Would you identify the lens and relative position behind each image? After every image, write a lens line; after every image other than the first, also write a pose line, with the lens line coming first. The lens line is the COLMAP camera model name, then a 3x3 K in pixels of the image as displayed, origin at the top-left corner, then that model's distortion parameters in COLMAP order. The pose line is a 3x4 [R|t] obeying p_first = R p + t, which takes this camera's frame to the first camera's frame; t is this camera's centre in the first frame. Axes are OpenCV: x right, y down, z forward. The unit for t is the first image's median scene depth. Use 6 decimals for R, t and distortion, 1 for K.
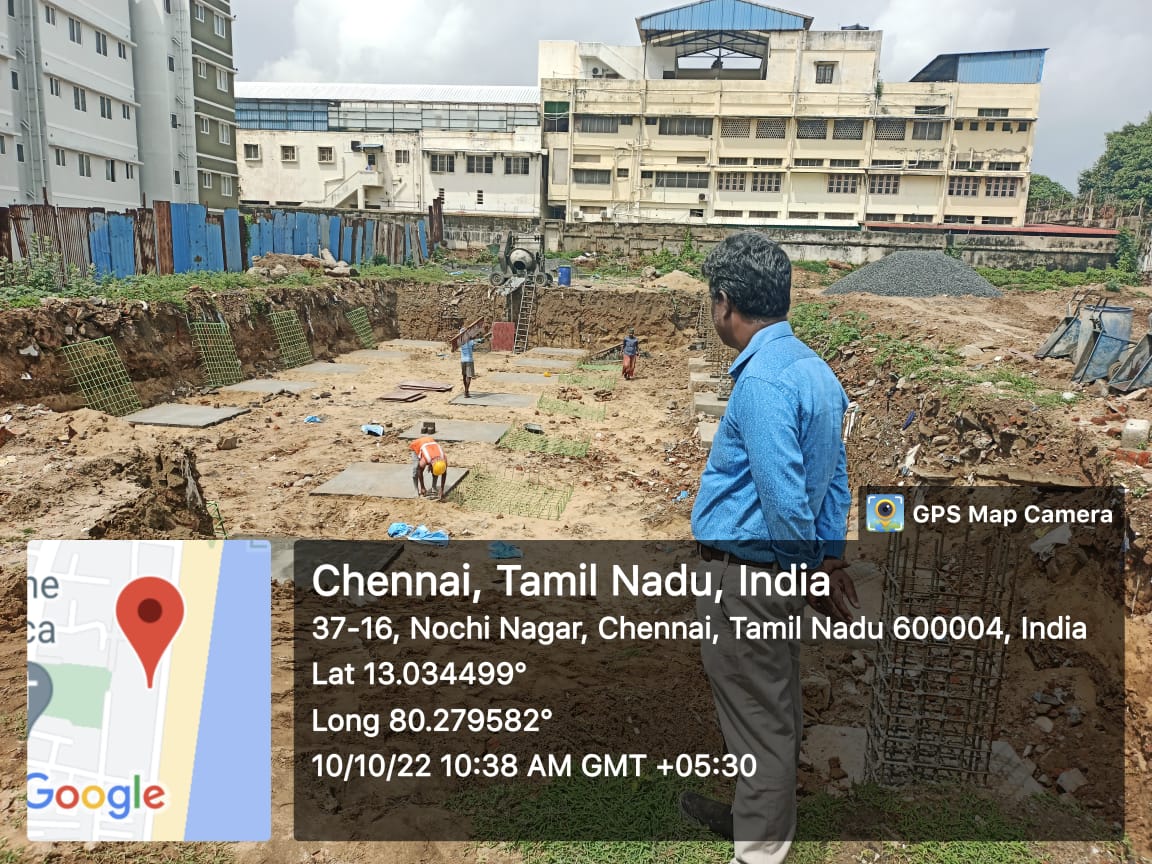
lens RADIAL K [[888.4, 0, 580.2], [0, 888.4, 461.2], [0, 0, 1]] dist [0.043253, -0.034164]
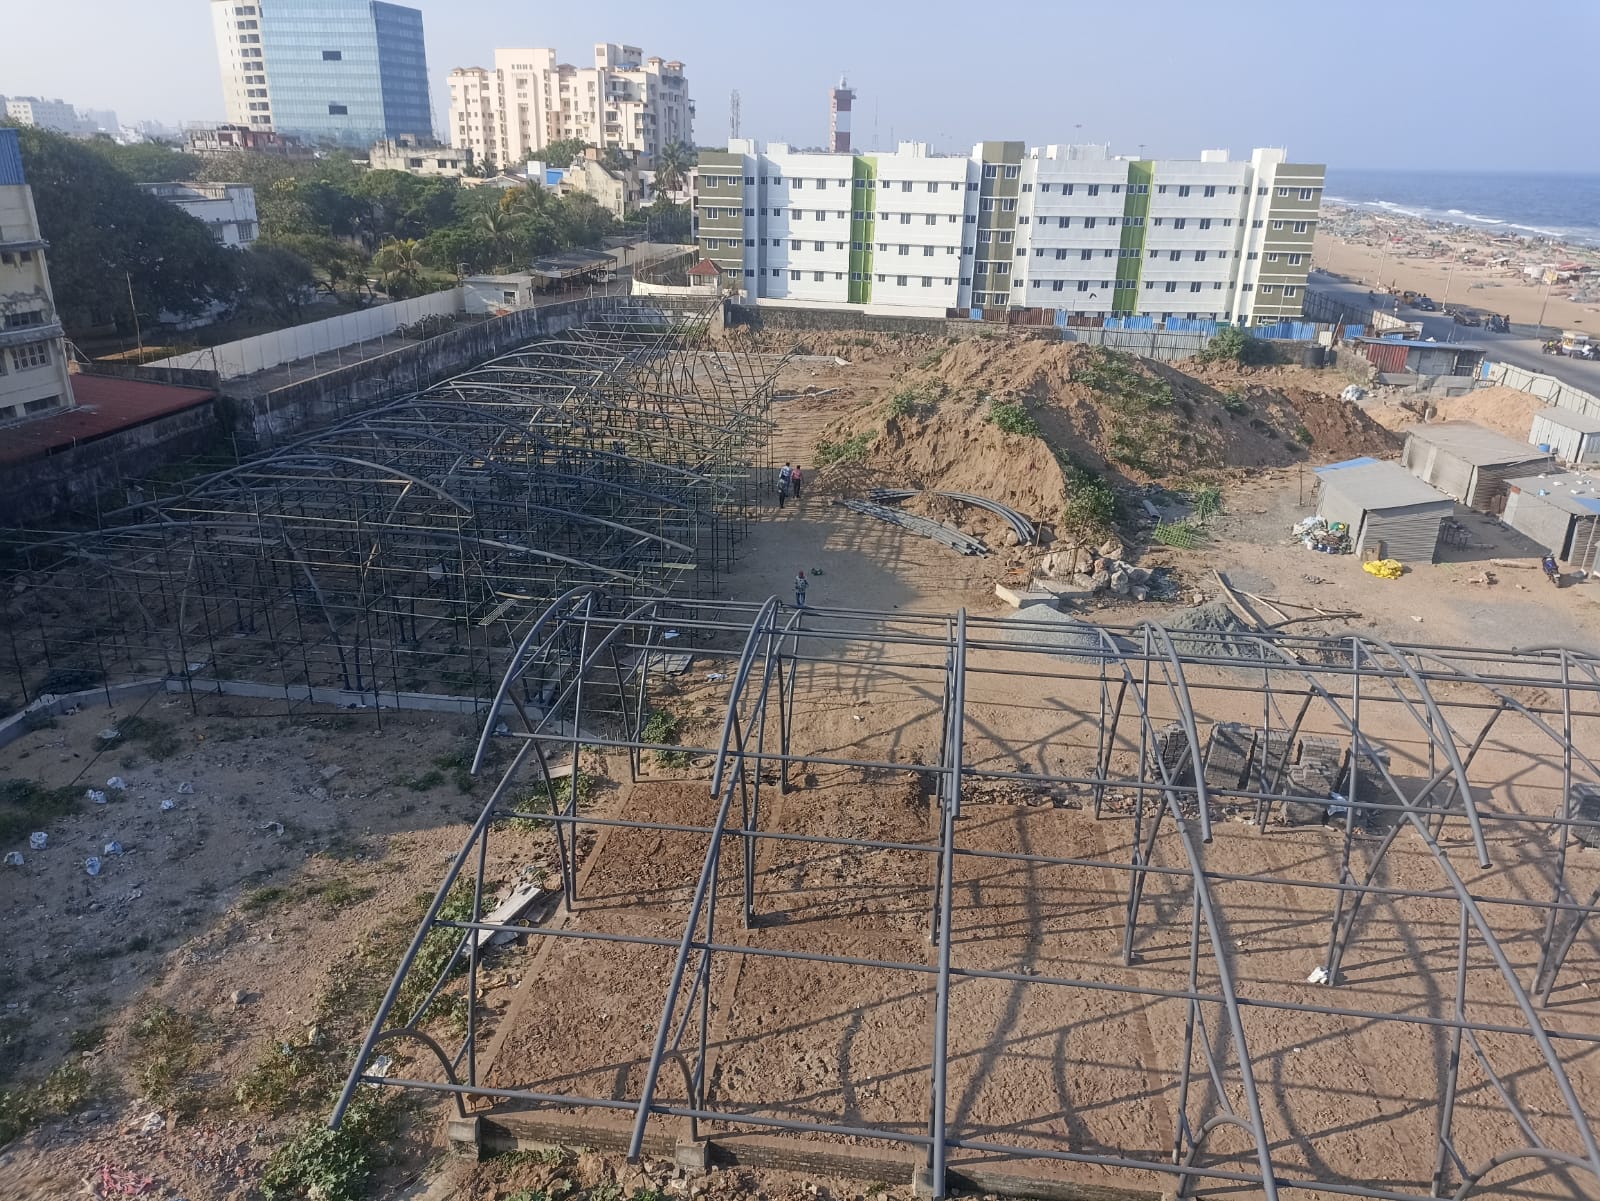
lens RADIAL K [[1172.1, 0, 802.0], [0, 1172.1, 609.0], [0, 0, 1]] dist [0.063425, -0.045815]
pose [[0.021410, -0.394295, 0.918734, -0.345065], [0.200076, 0.902045, 0.382471, -0.352838], [-0.979547, 0.175628, 0.098201, 0.427220]]
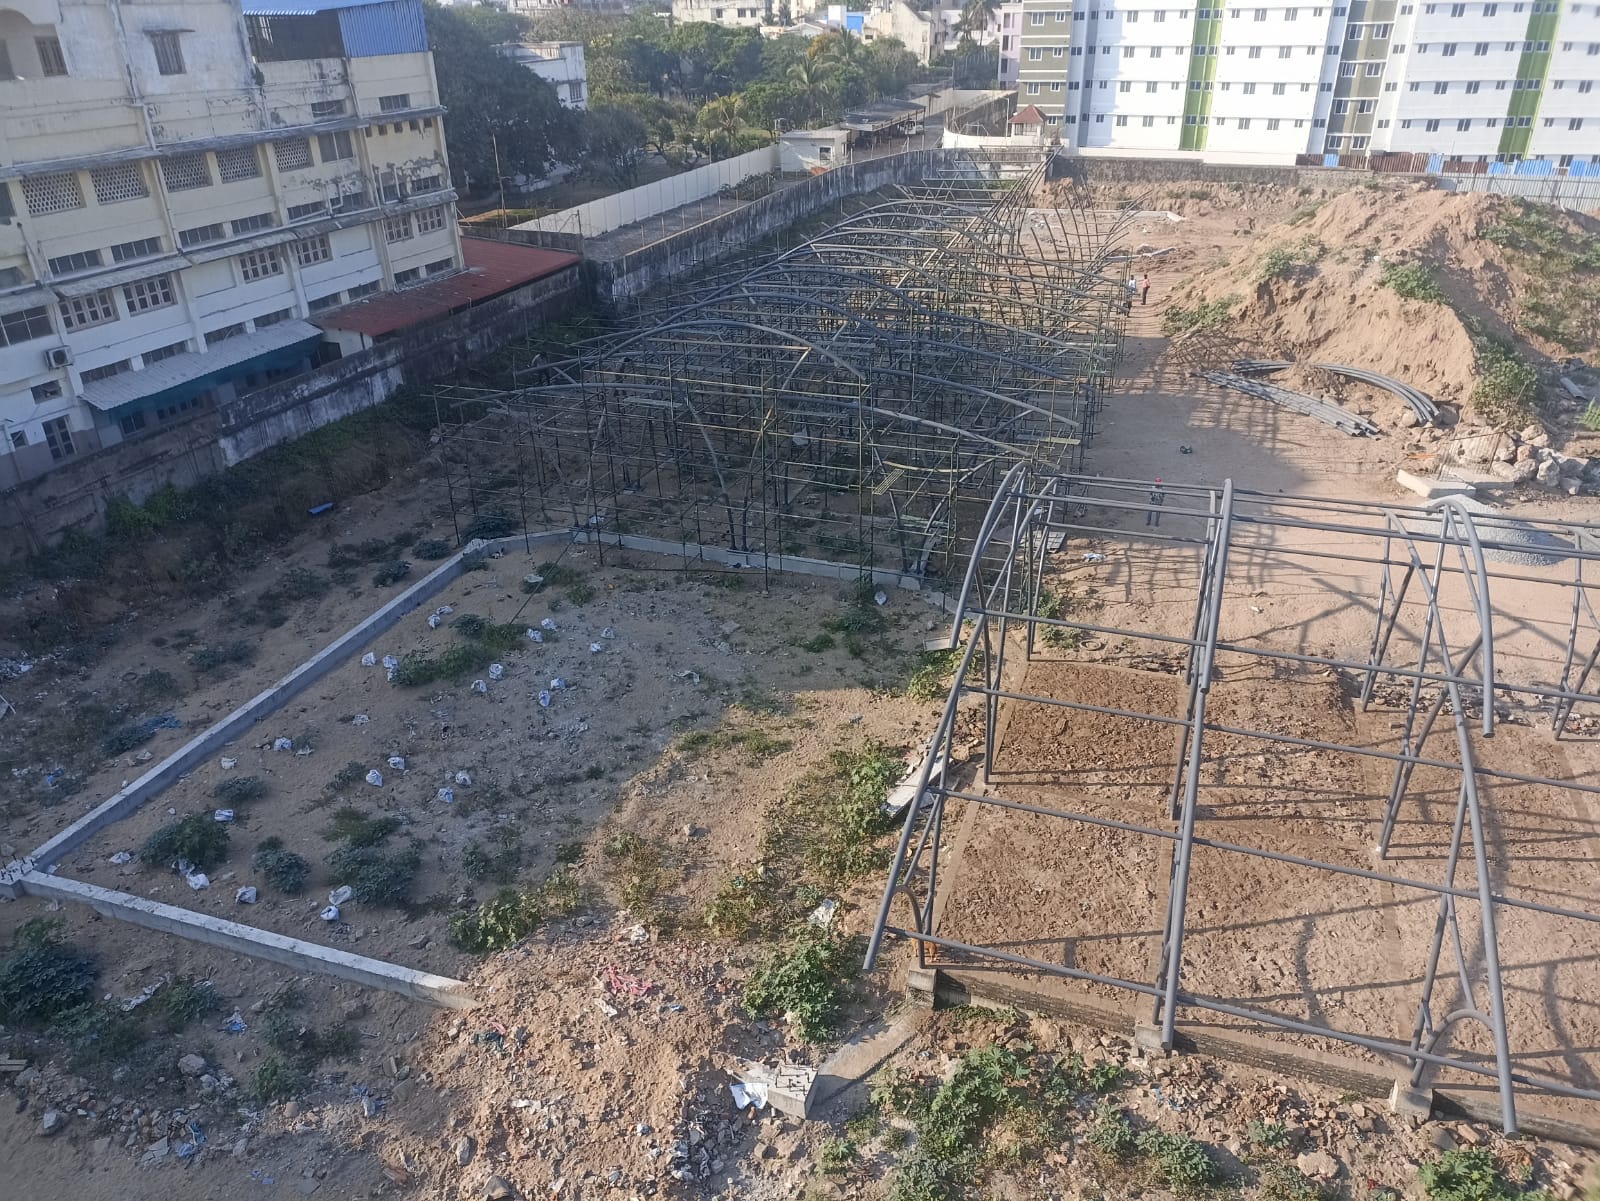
lens RADIAL K [[1172.1, 0, 797.7], [0, 1172.1, 609.5], [0, 0, 1]] dist [0.063425, -0.045815]
pose [[0.232375, -0.486909, 0.841975, -0.347282], [0.239505, 0.867661, 0.435662, -0.368424], [-0.942677, 0.100421, 0.318240, 0.491624]]
